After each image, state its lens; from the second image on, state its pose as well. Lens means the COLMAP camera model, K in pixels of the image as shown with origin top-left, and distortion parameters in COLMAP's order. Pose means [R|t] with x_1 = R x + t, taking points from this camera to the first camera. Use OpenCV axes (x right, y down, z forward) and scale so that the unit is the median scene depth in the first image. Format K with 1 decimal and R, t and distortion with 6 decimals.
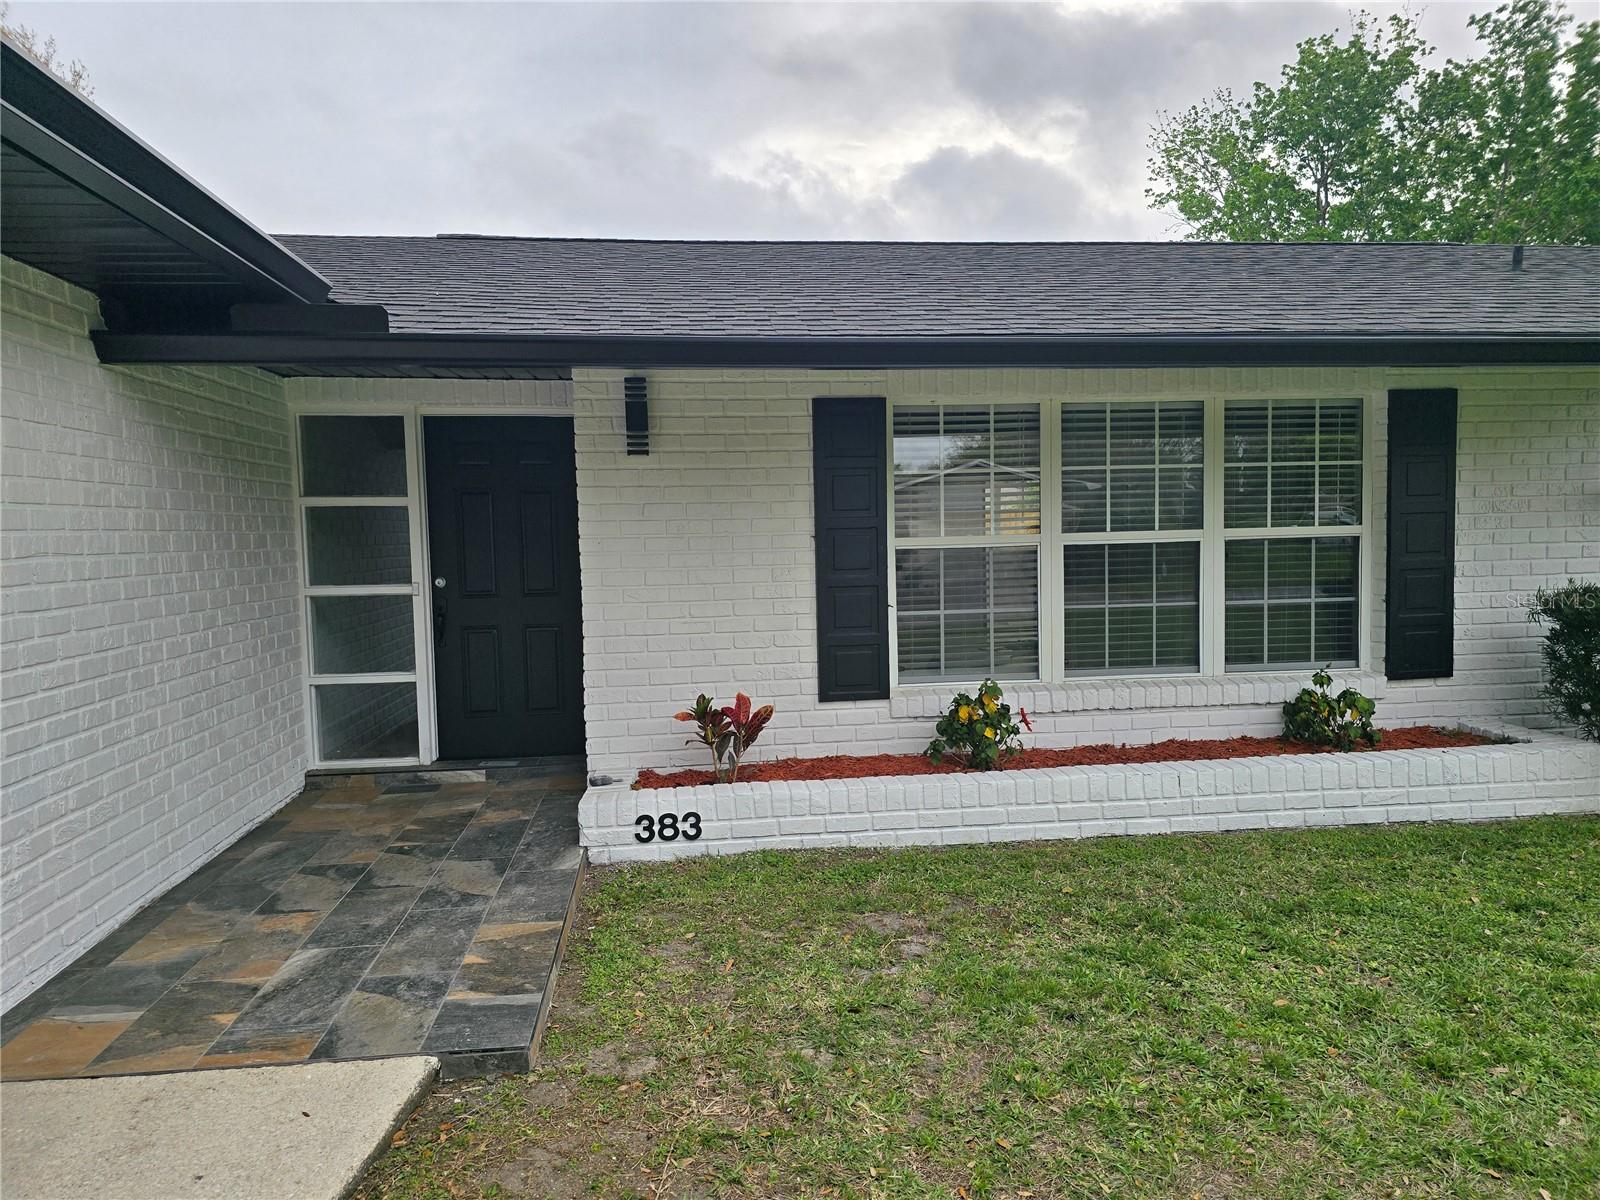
lens RADIAL K [[1077.1, 0, 802.4], [0, 1077.1, 603.3], [0, 0, 1]] dist [0.065651, -0.068644]
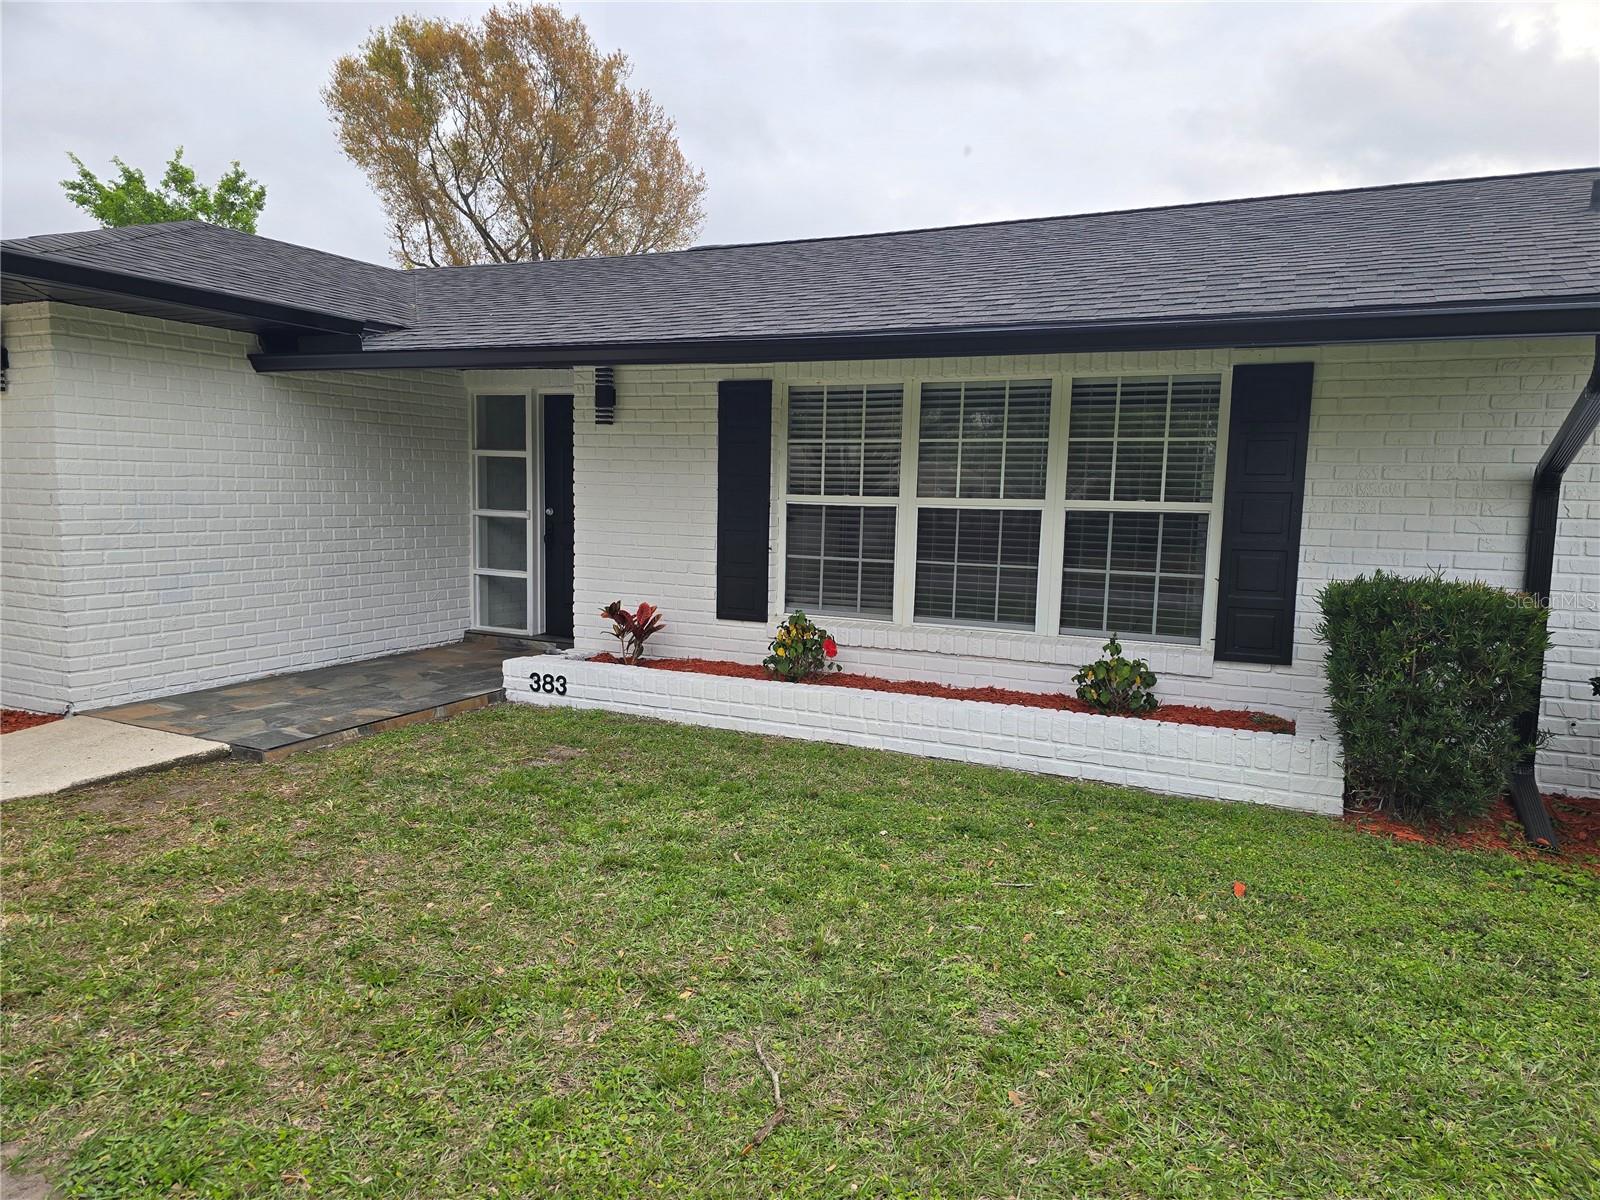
lens RADIAL K [[1078.9, 0, 800.0], [0, 1078.9, 600.0], [0, 0, 1]] dist [0.080504, -0.121736]
pose [[0.842560, 0.095934, -0.529990, 0.758870], [-0.078922, 0.995379, 0.054708, -0.008565], [0.532789, -0.004267, 0.846237, -0.040235]]
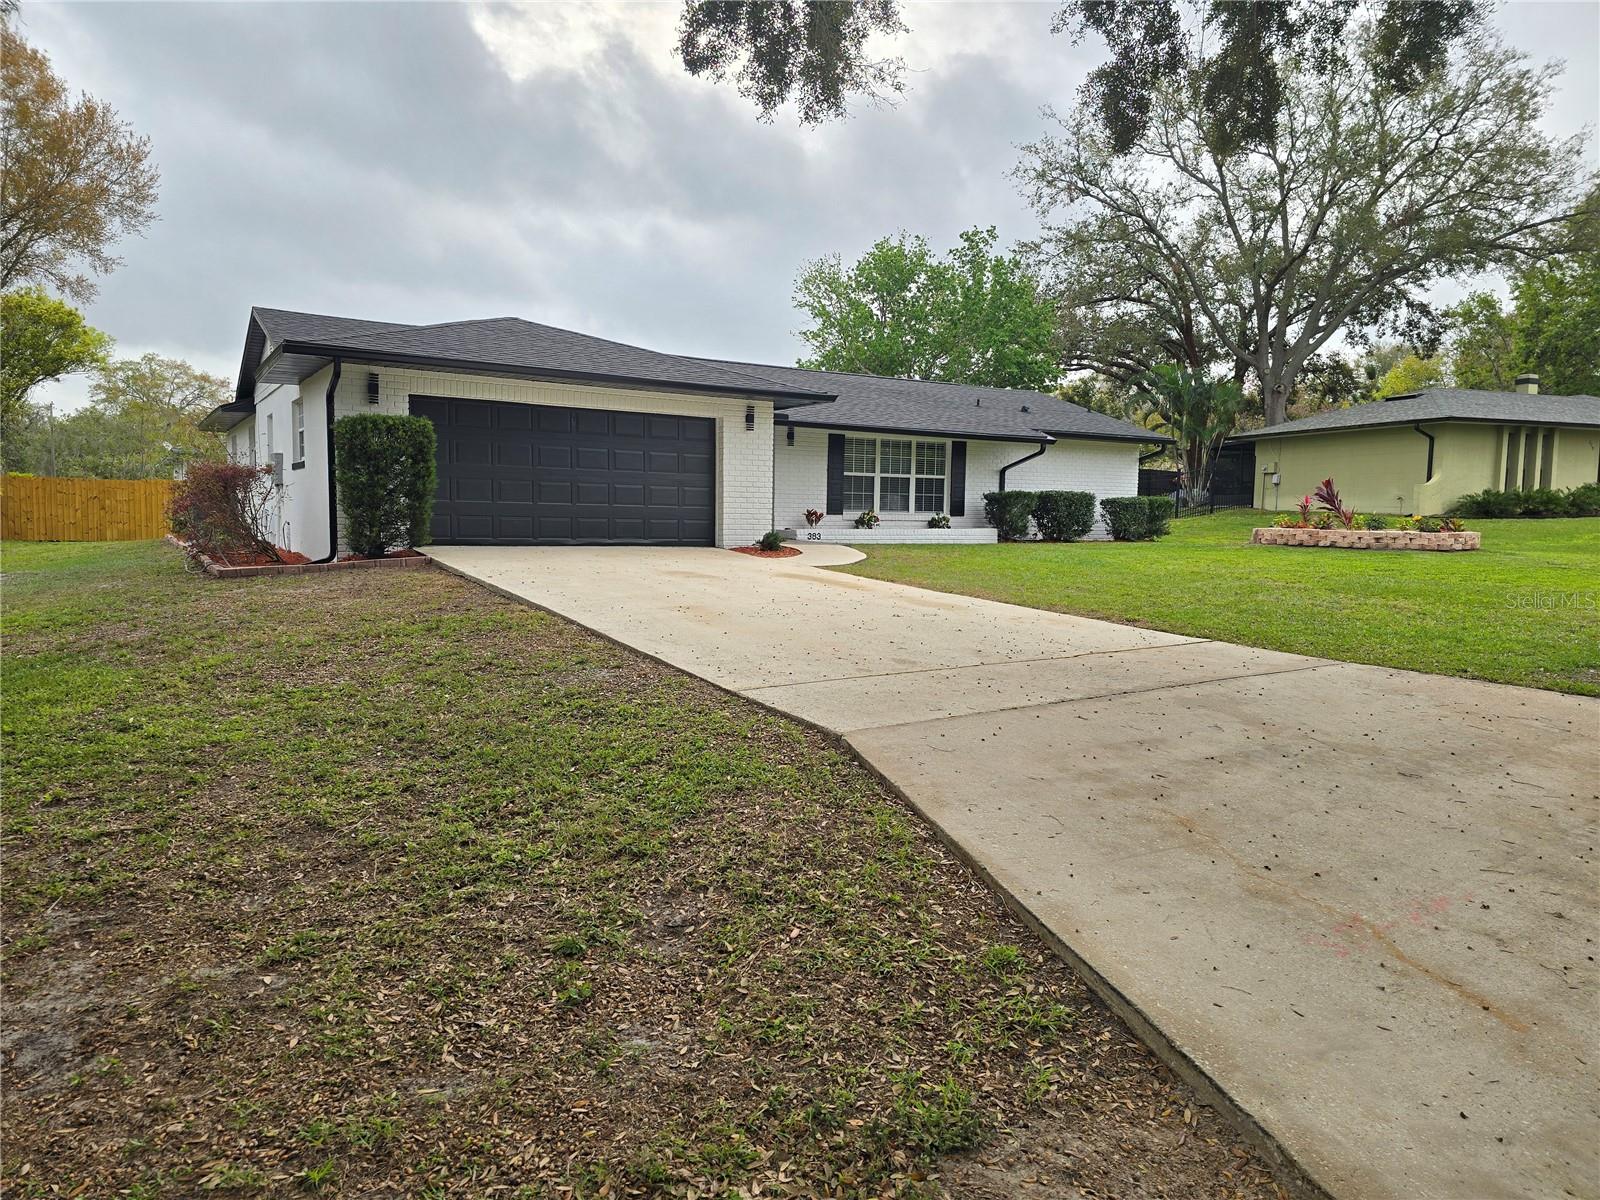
lens RADIAL K [[1065.1, 0, 807.6], [0, 1065.1, 601.4], [0, 0, 1]] dist [0.059558, -0.050861]
pose [[0.903792, 0.001786, 0.427969, -1.591841], [-0.007410, 0.999907, 0.011476, 0.343100], [-0.427909, -0.013543, 0.903720, -2.280537]]
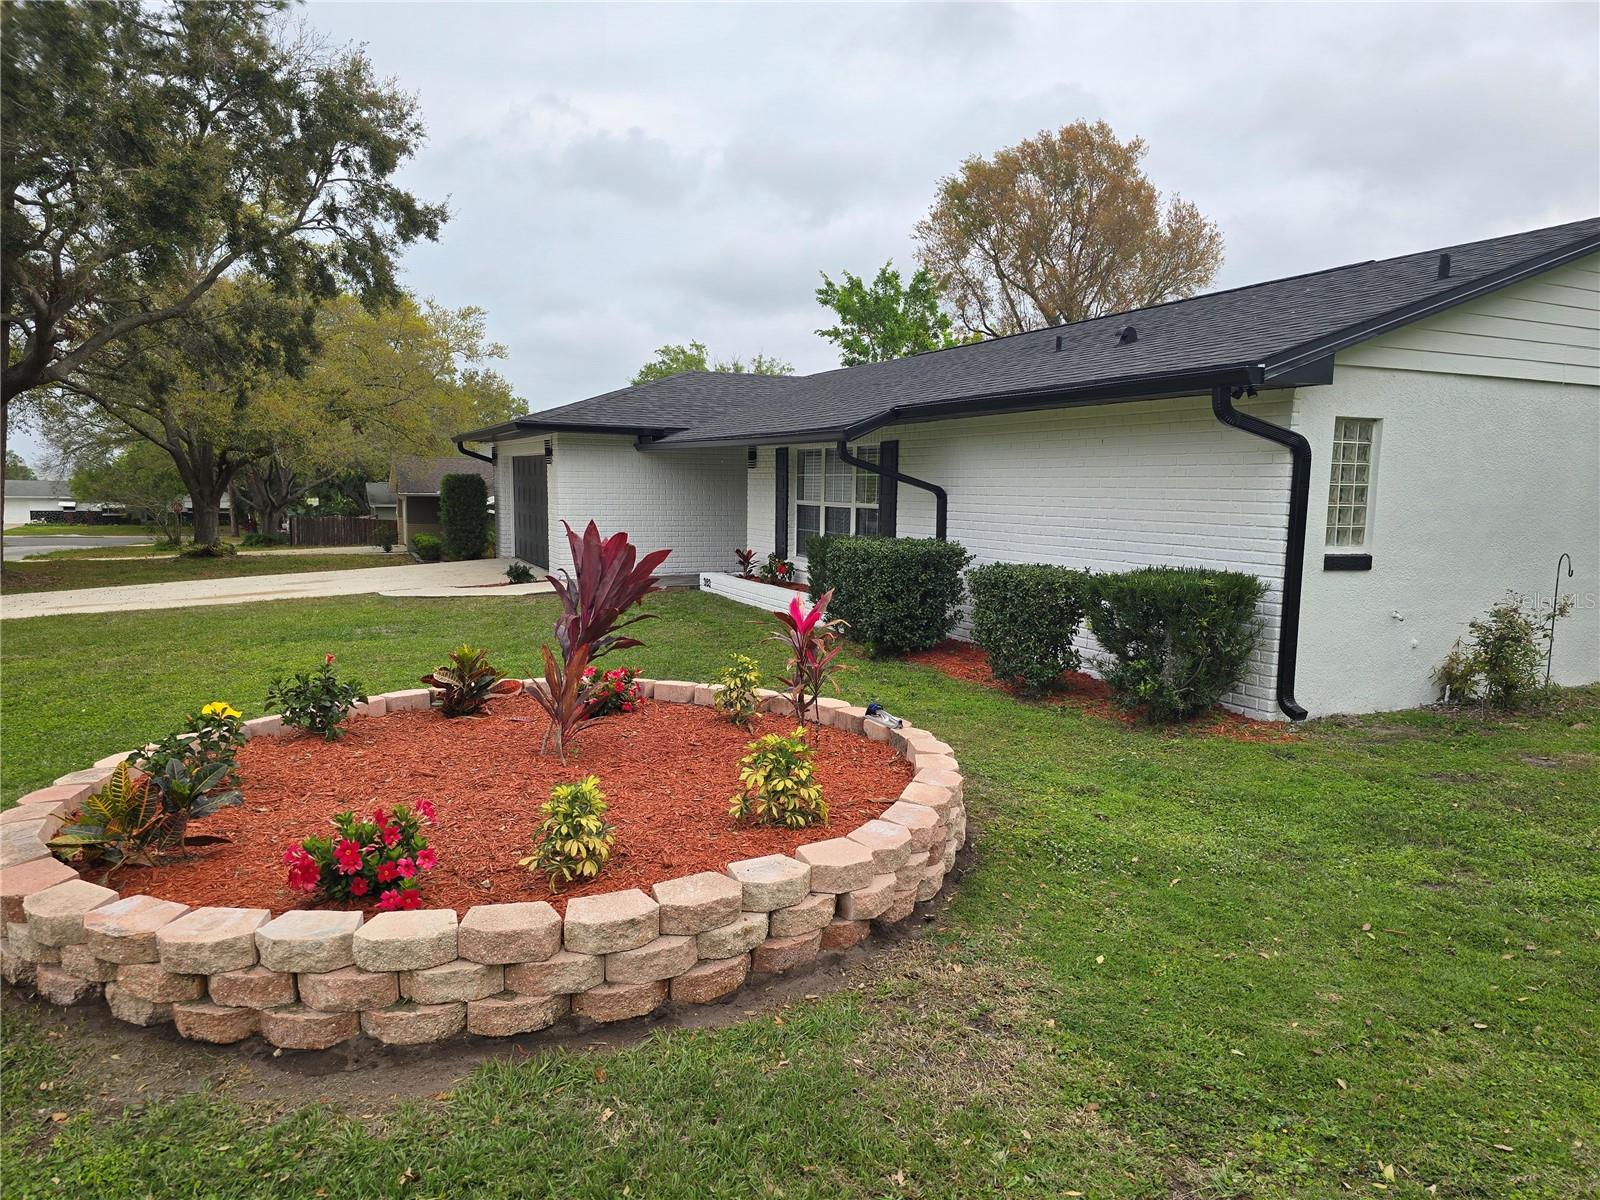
lens RADIAL K [[1065.1, 0, 807.6], [0, 1065.1, 601.4], [0, 0, 1]] dist [0.059558, -0.050861]
pose [[0.303618, 0.131535, -0.943671, 2.498963], [-0.092144, 0.989836, 0.108323, -0.100184], [0.948328, 0.054065, 0.312652, 0.234821]]
